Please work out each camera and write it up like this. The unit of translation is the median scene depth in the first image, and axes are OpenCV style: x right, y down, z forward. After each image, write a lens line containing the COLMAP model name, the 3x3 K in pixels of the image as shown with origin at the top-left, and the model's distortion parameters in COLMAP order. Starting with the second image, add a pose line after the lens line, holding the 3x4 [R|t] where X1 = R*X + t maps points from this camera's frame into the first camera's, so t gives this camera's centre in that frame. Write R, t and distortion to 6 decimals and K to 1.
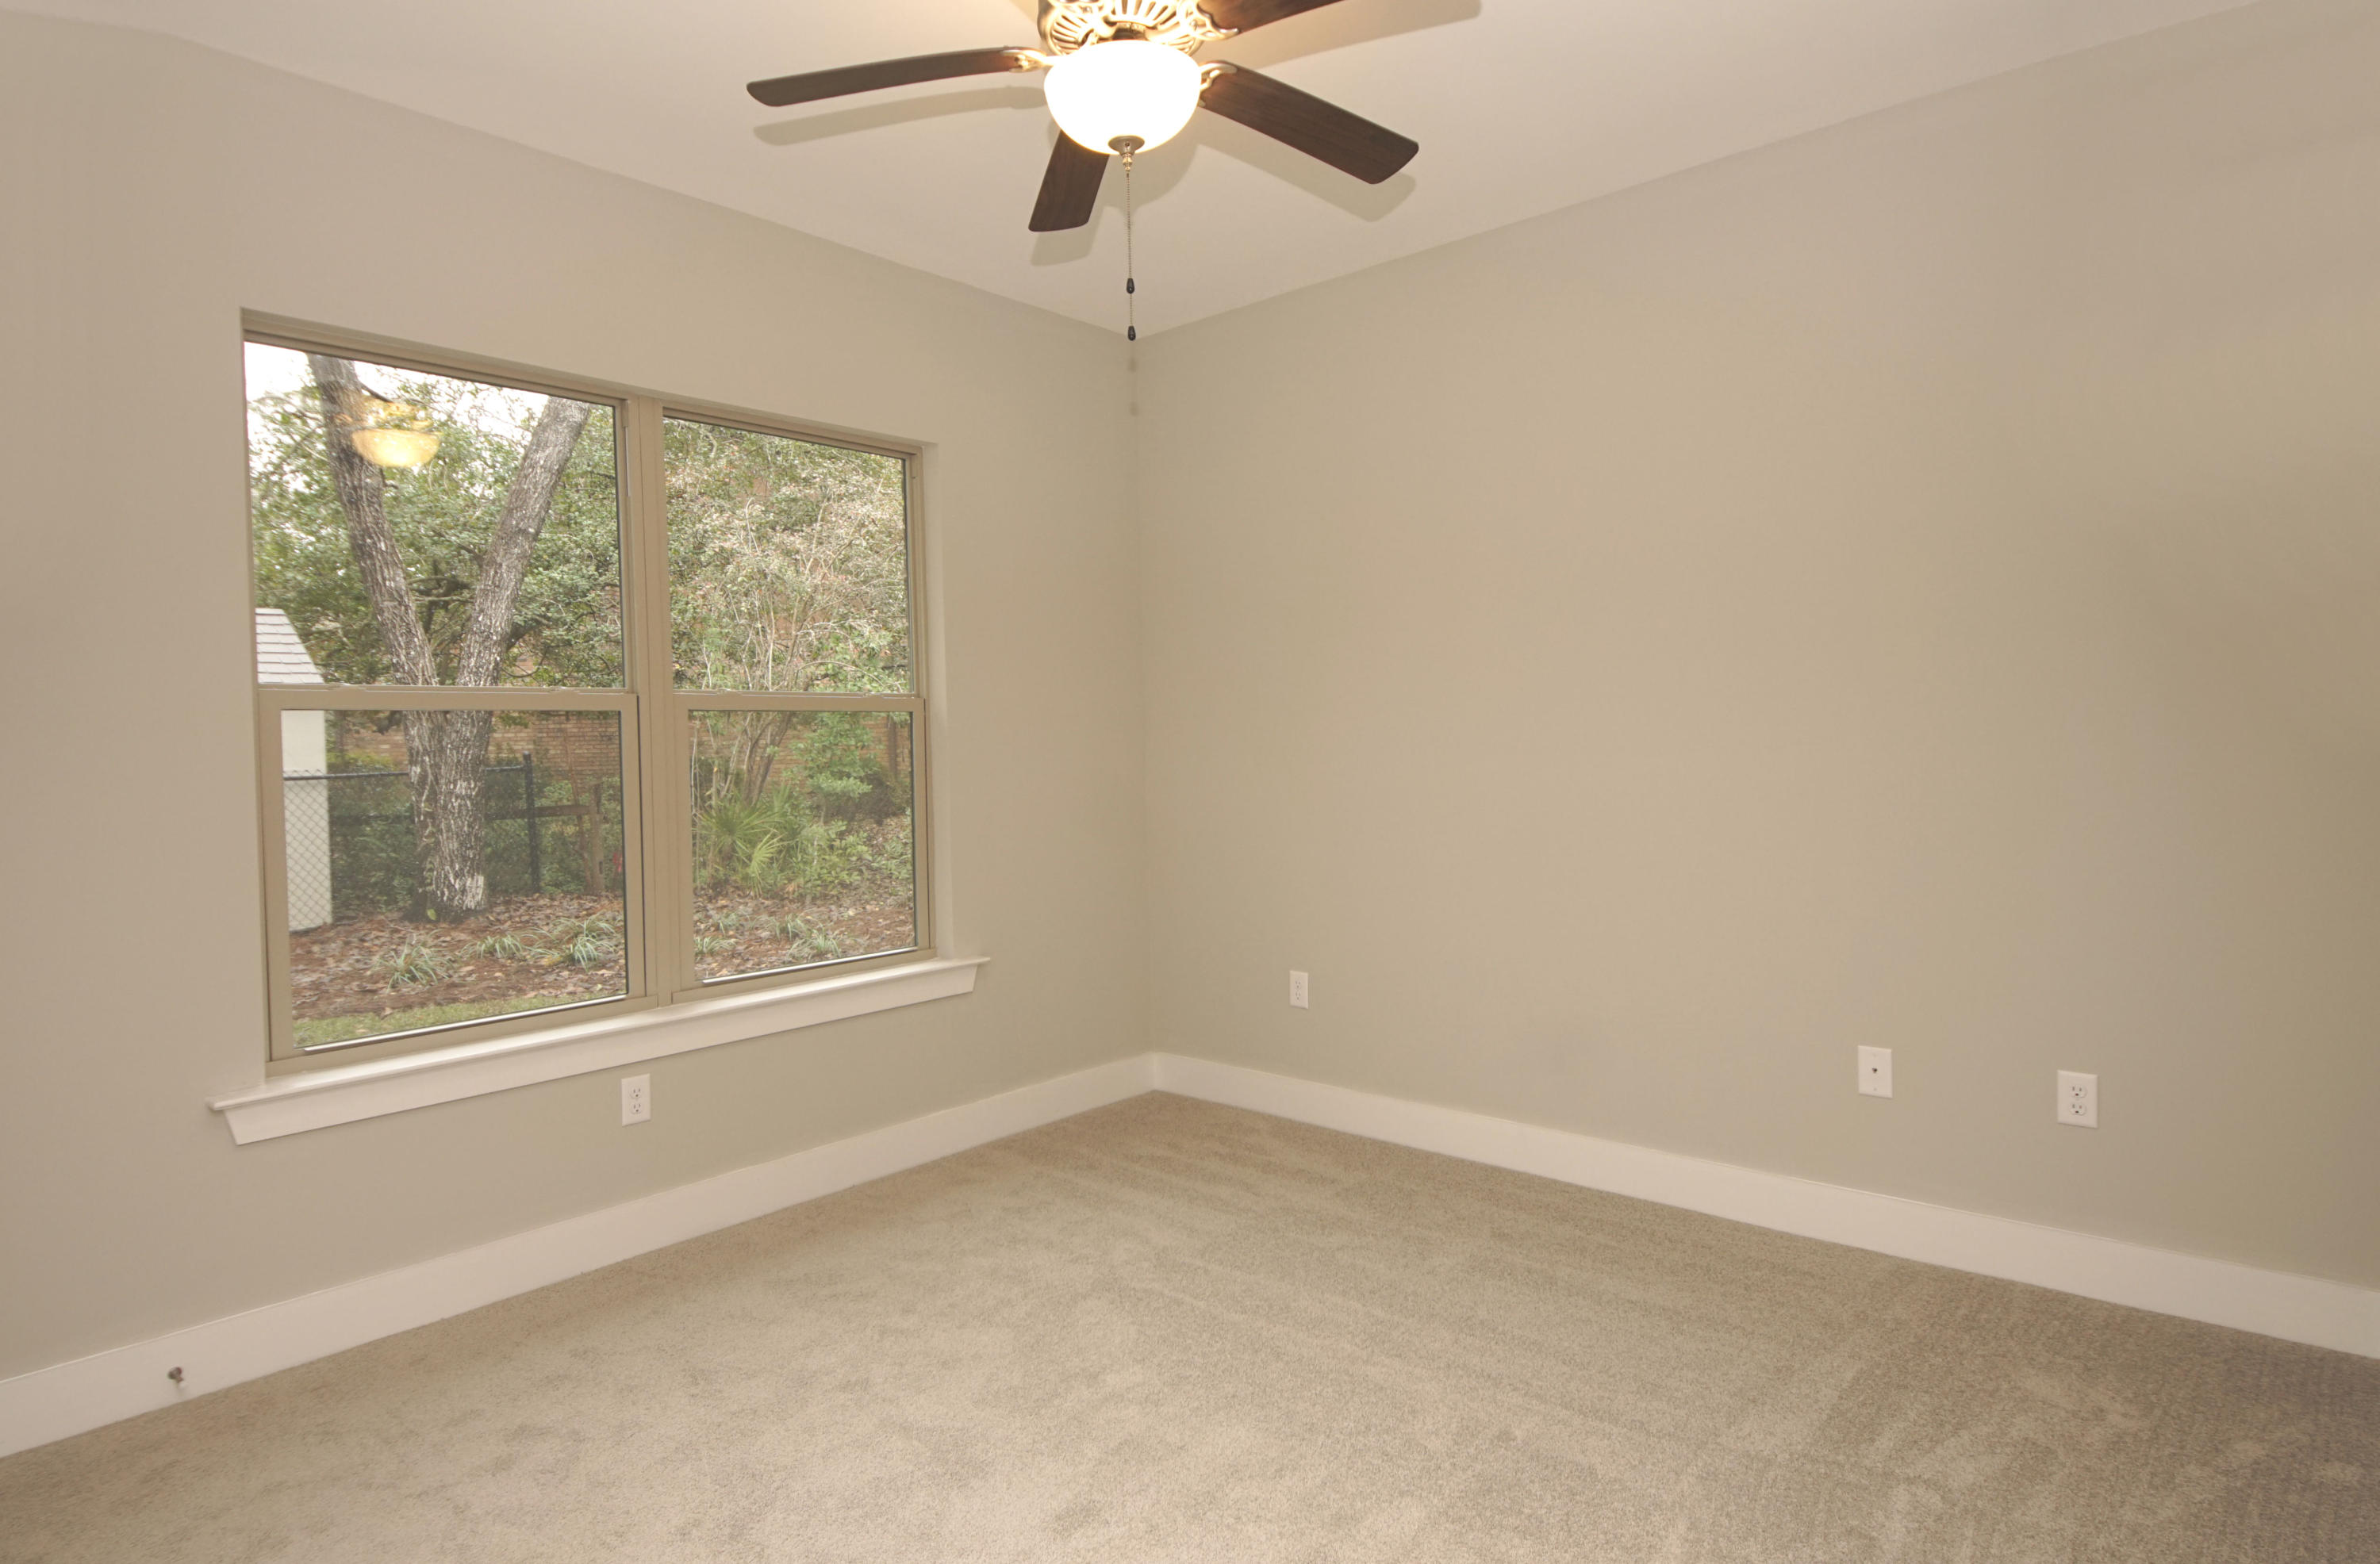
lens RADIAL K [[1244.5, 0, 1190.0], [0, 1244.5, 782.0], [0, 0, 1]] dist [-0.000196, -0.000210]
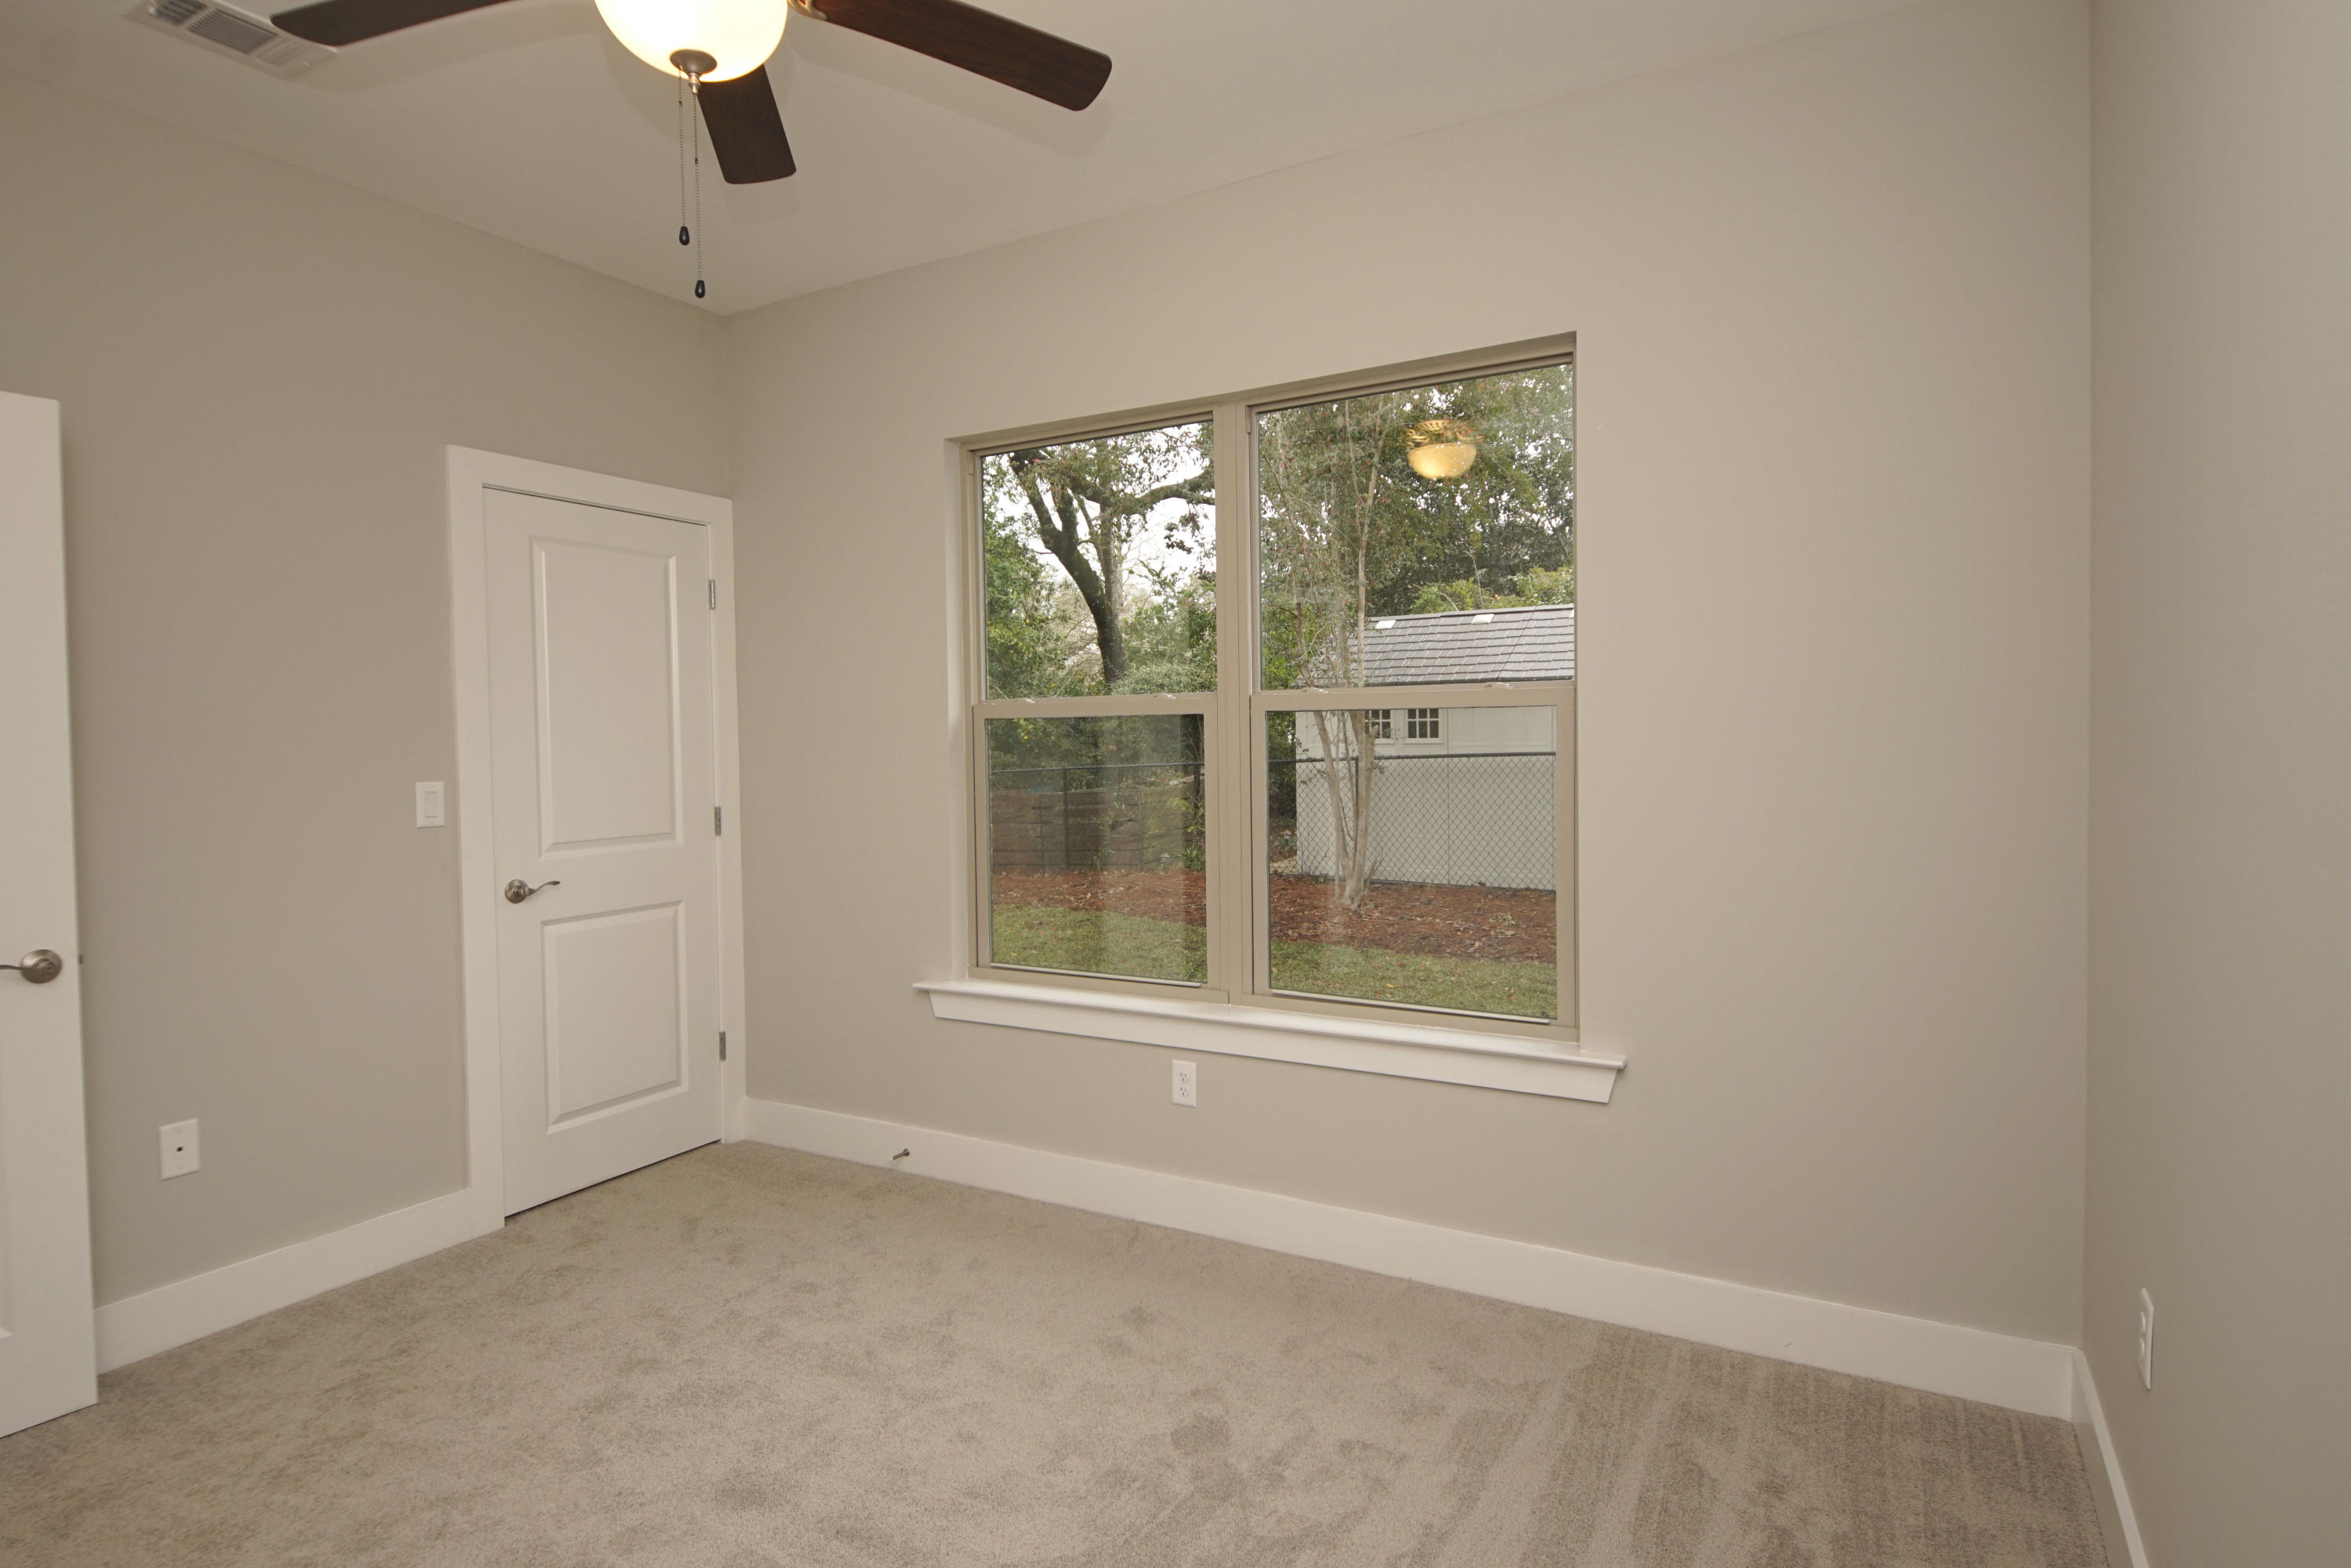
lens RADIAL K [[1255.6, 0, 1175.5], [0, 1255.6, 784.0], [0, 0, 1]] dist [-0.000780, -0.000274]
pose [[0.208879, 0.053651, -0.976469, 0.641193], [-0.026516, 0.998438, 0.049186, -0.056953], [0.977582, 0.015618, 0.209975, 0.847221]]
